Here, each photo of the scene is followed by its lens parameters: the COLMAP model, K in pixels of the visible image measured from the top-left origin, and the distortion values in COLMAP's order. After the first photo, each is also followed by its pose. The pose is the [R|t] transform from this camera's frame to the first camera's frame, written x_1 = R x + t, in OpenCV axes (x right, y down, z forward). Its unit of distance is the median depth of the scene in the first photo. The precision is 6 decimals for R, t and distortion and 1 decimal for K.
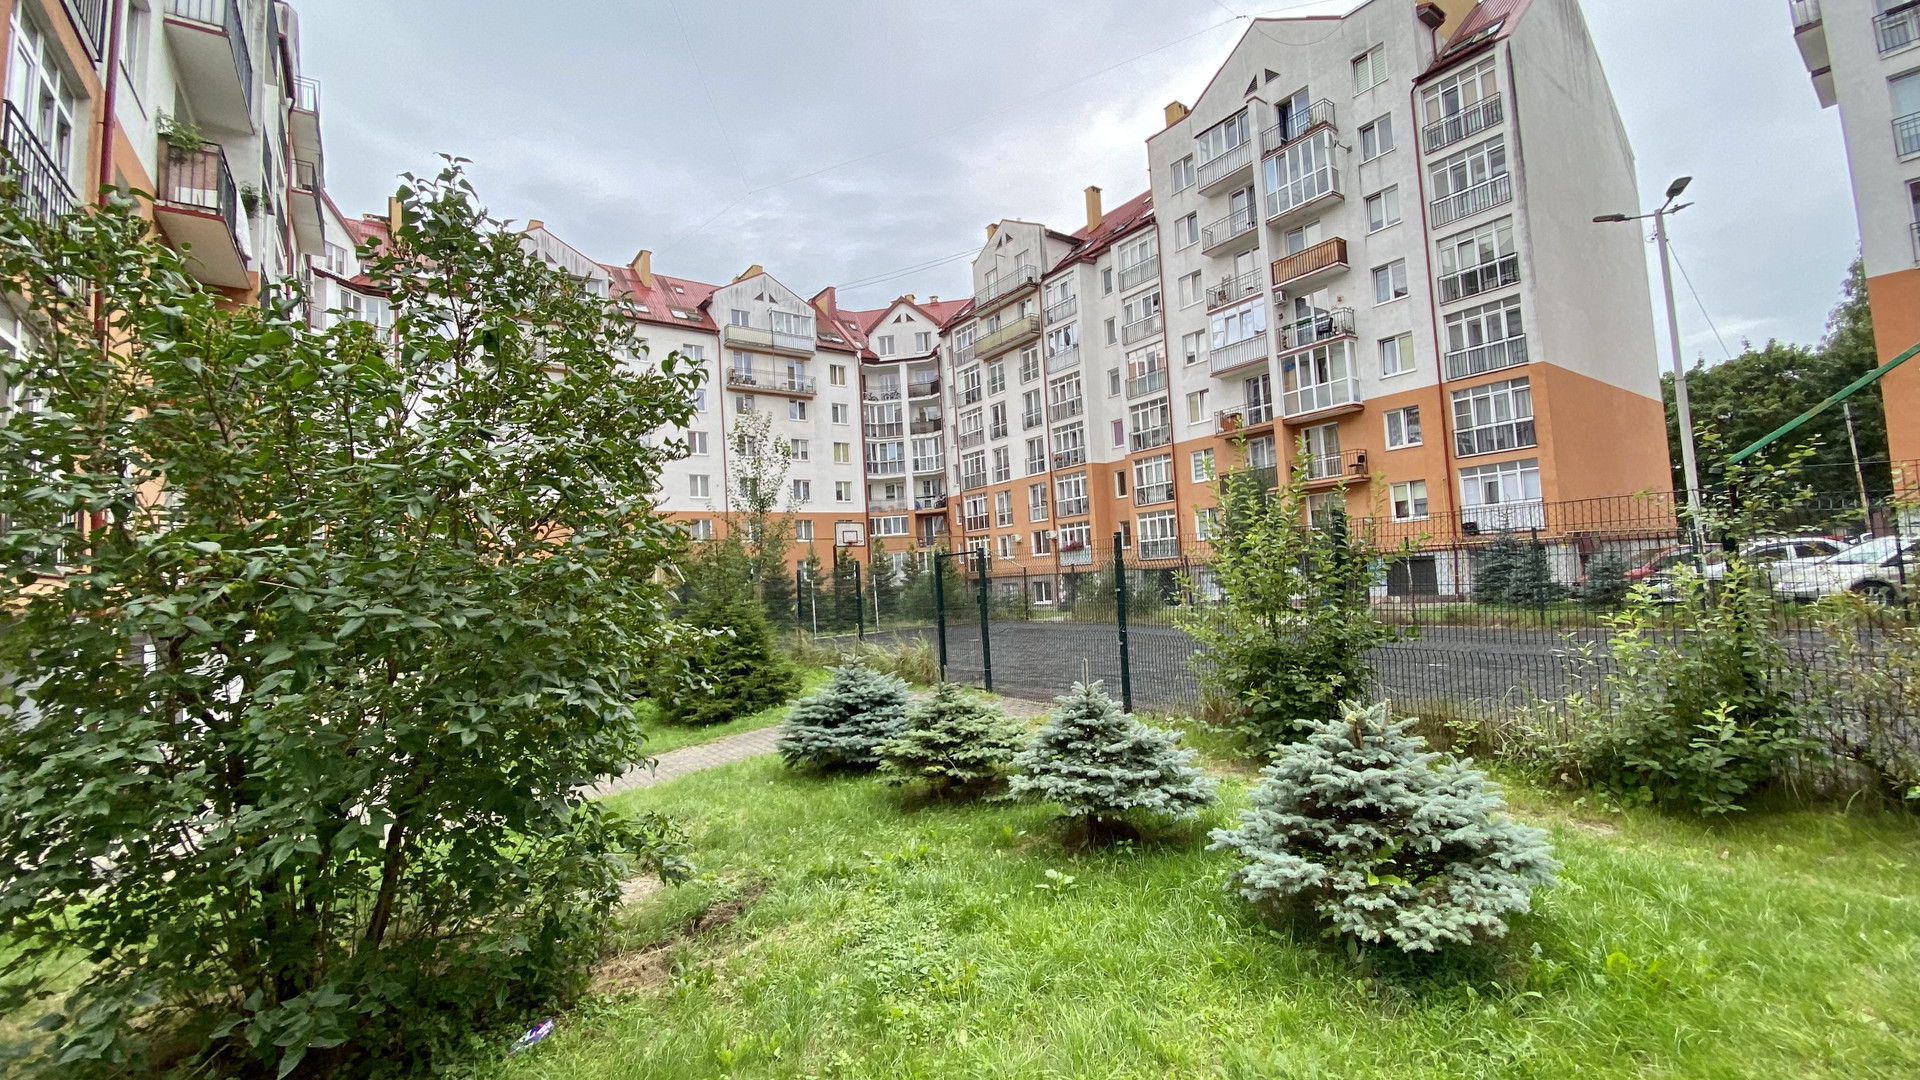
lens RADIAL K [[768.2, 0, 965.3], [0, 768.2, 540.5], [0, 0, 1]] dist [0.021561, -0.021104]
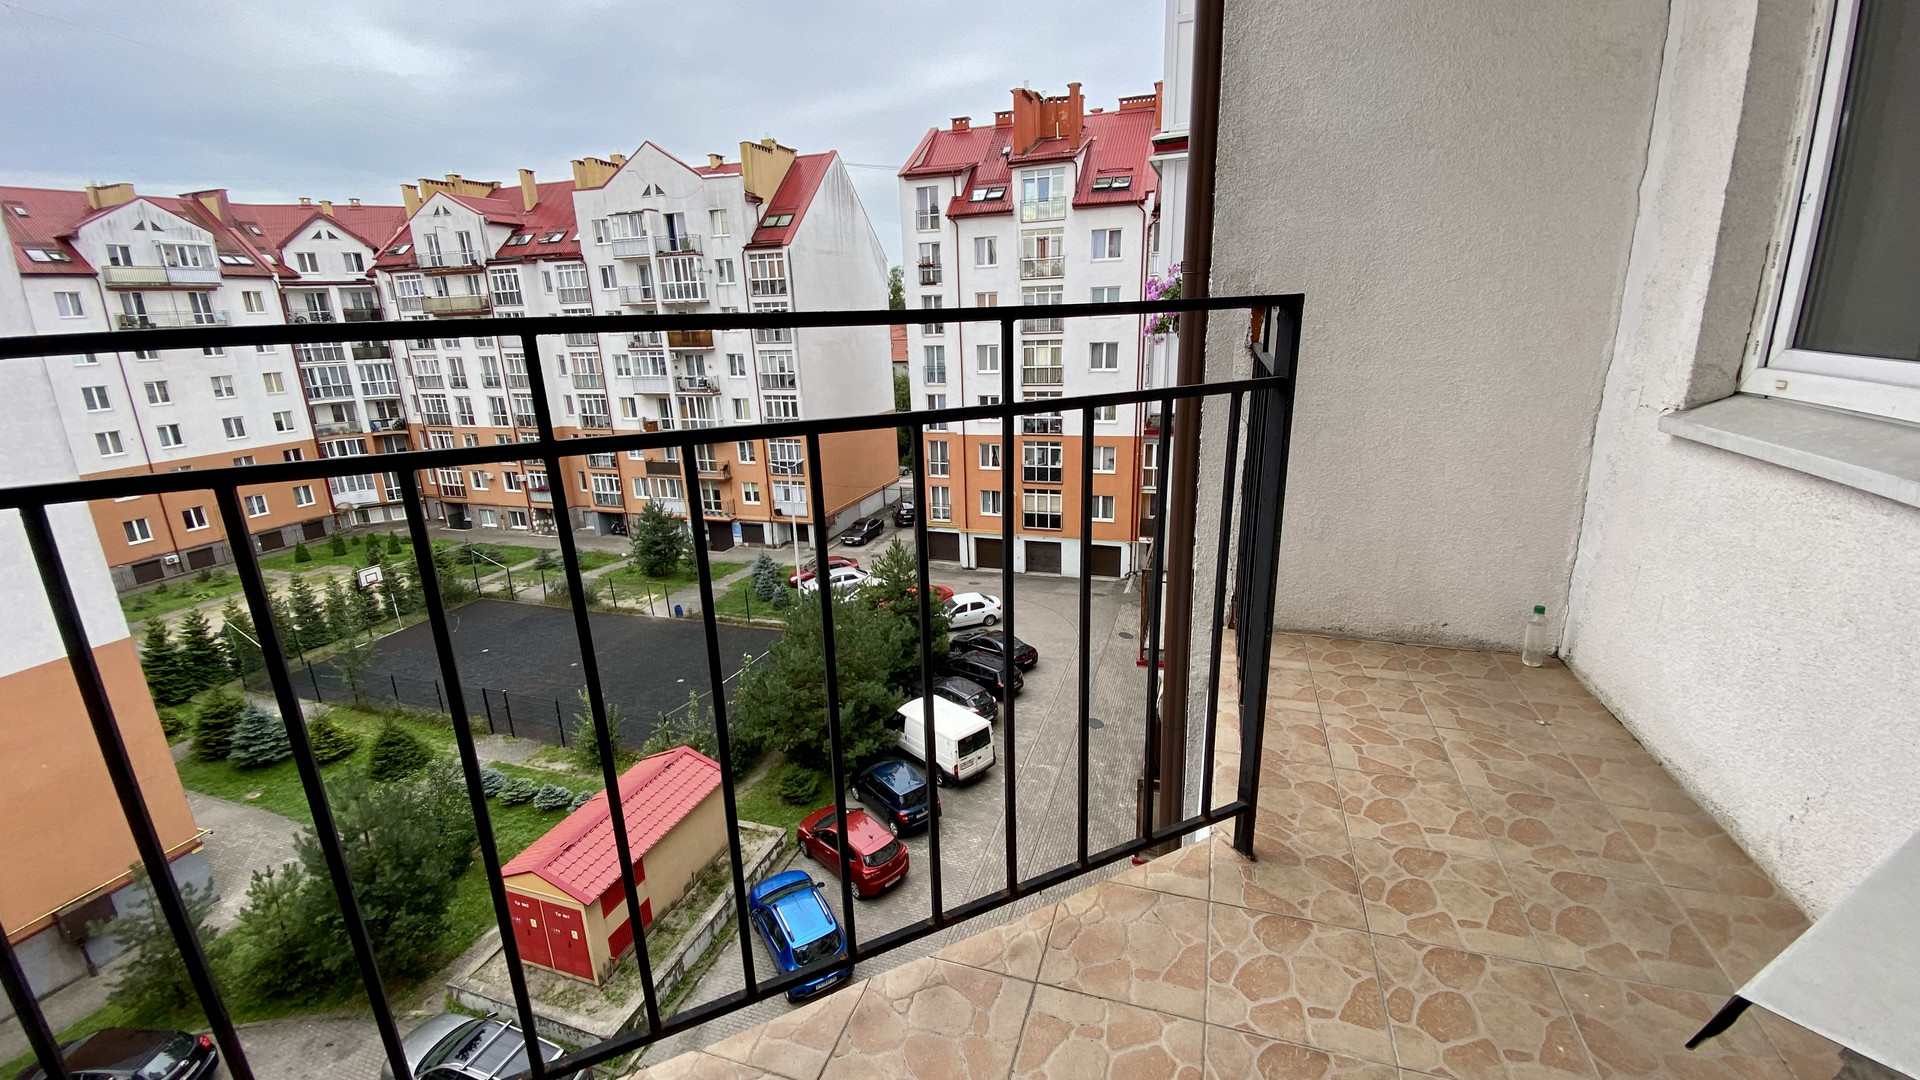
lens RADIAL K [[768.2, 0, 960.1], [0, 768.2, 539.4], [0, 0, 1]] dist [0.021561, -0.021104]
pose [[0.814937, -0.126864, 0.565494, -0.033146], [-0.049415, 0.956983, 0.285904, -0.329510], [-0.577439, -0.260938, 0.773612, -0.465985]]
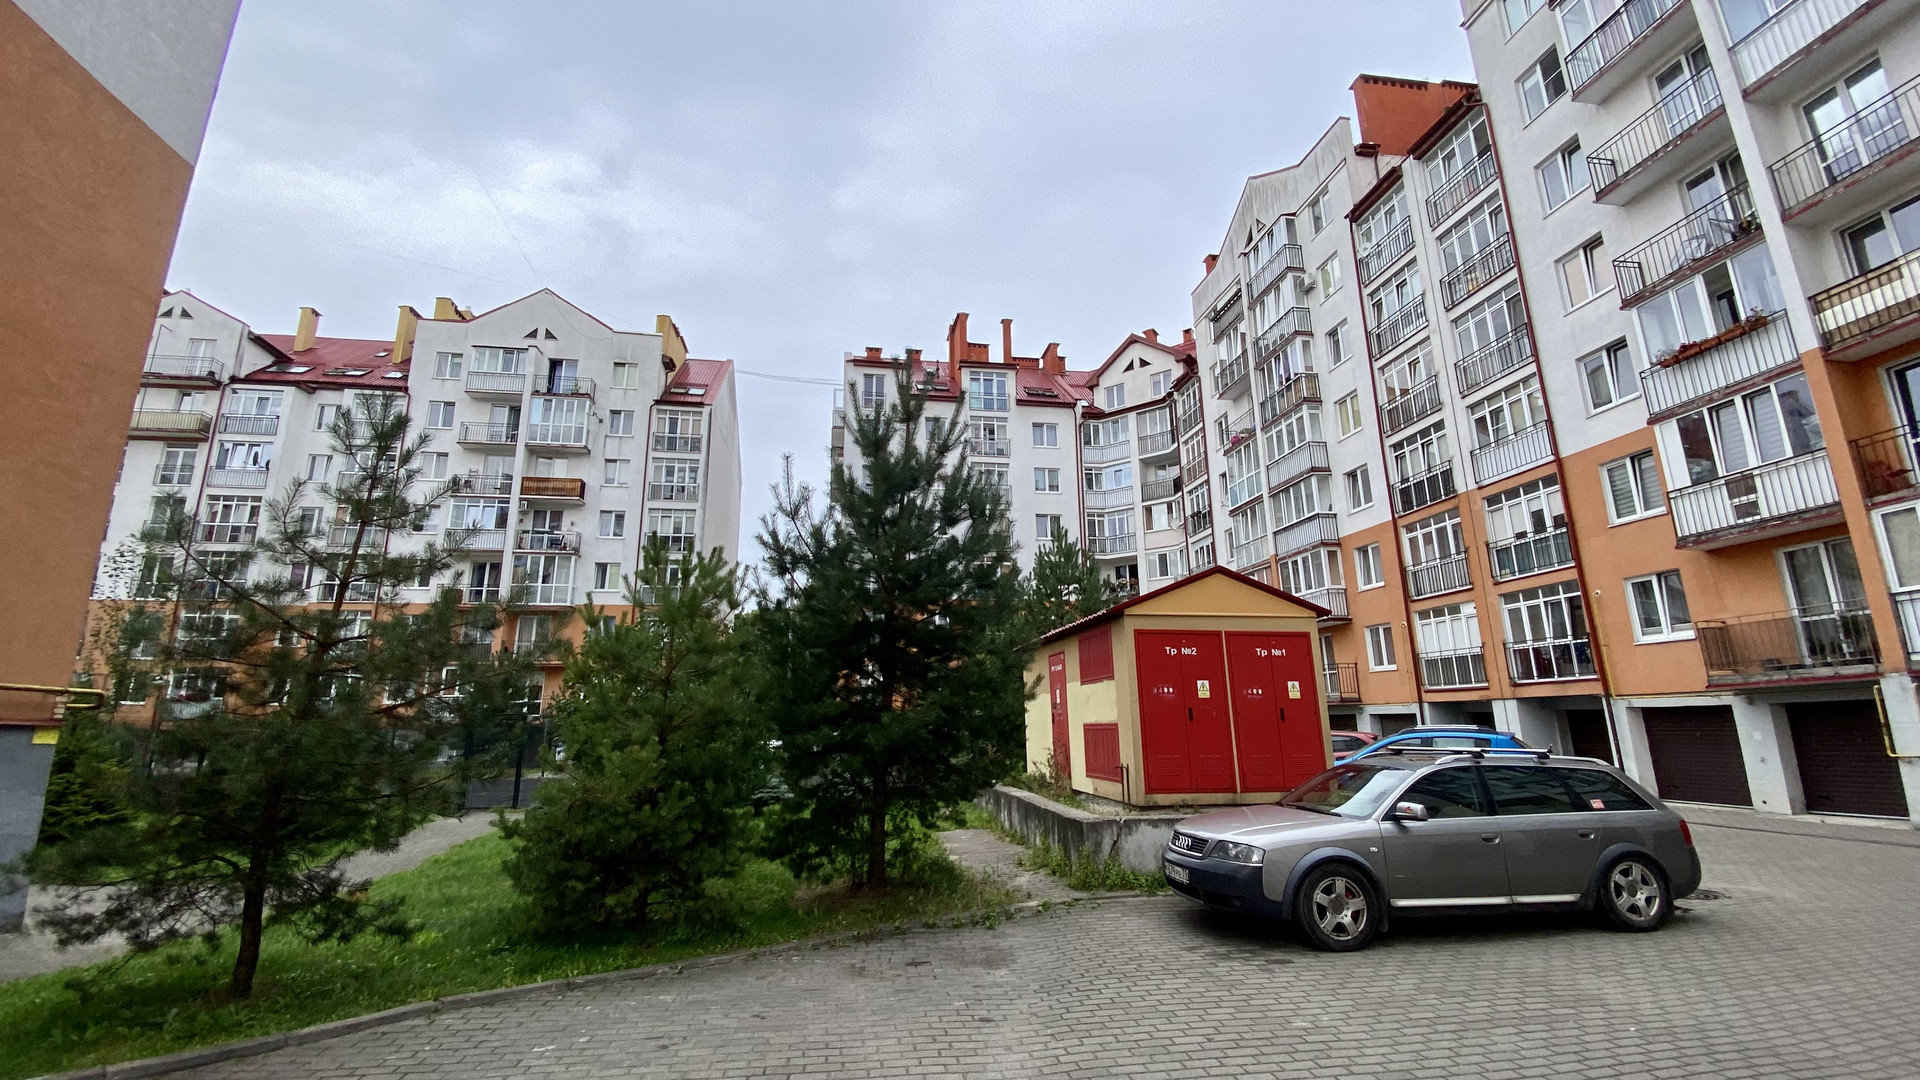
lens RADIAL K [[768.2, 0, 957.1], [0, 768.2, 537.3], [0, 0, 1]] dist [0.021561, -0.021104]
pose [[0.456730, 0.253336, 0.852771, -0.235921], [-0.063581, 0.965439, -0.252754, -0.000633], [-0.887330, 0.061221, 0.457053, -0.124836]]
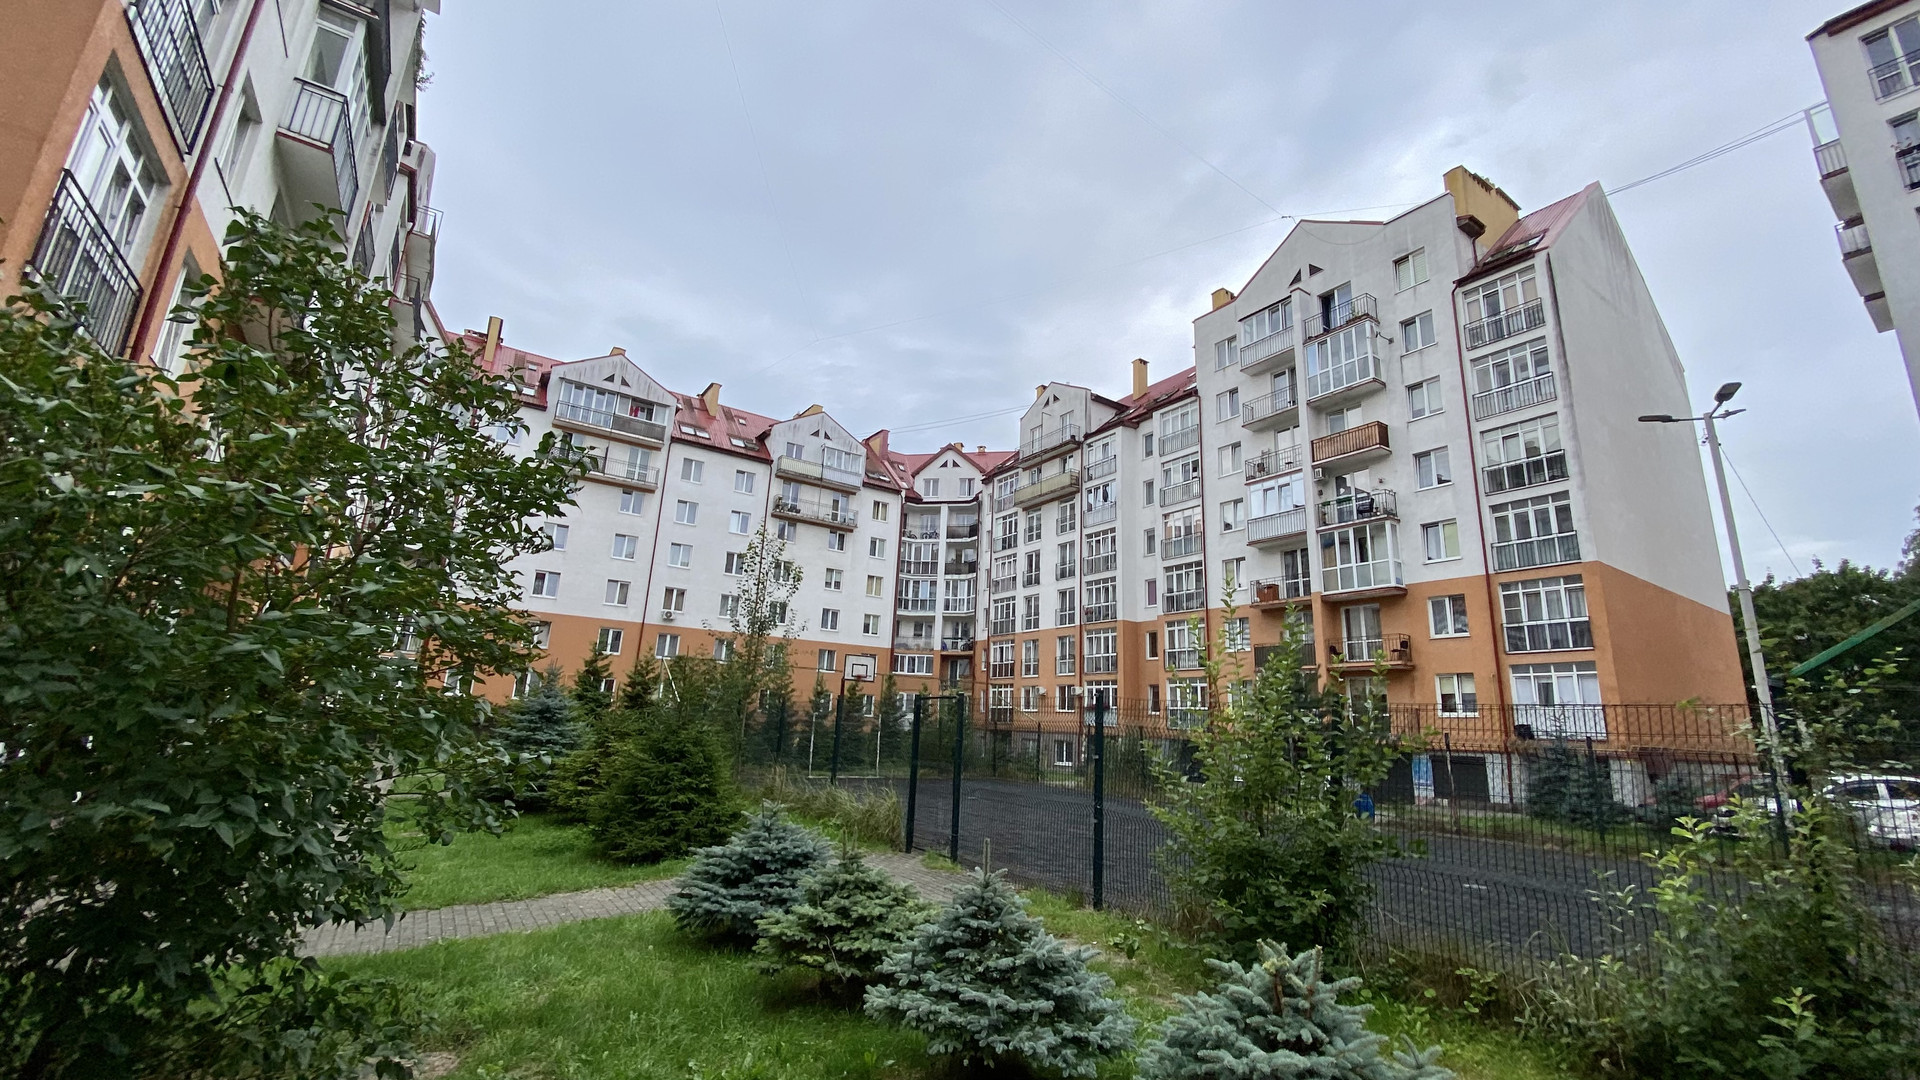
lens RADIAL K [[768.2, 0, 962.6], [0, 768.2, 541.1], [0, 0, 1]] dist [0.021561, -0.021104]
pose [[0.993880, 0.091103, -0.062478, 0.014256], [-0.101129, 0.977951, -0.182715, -0.000552], [0.044454, 0.187915, 0.981179, 0.012115]]
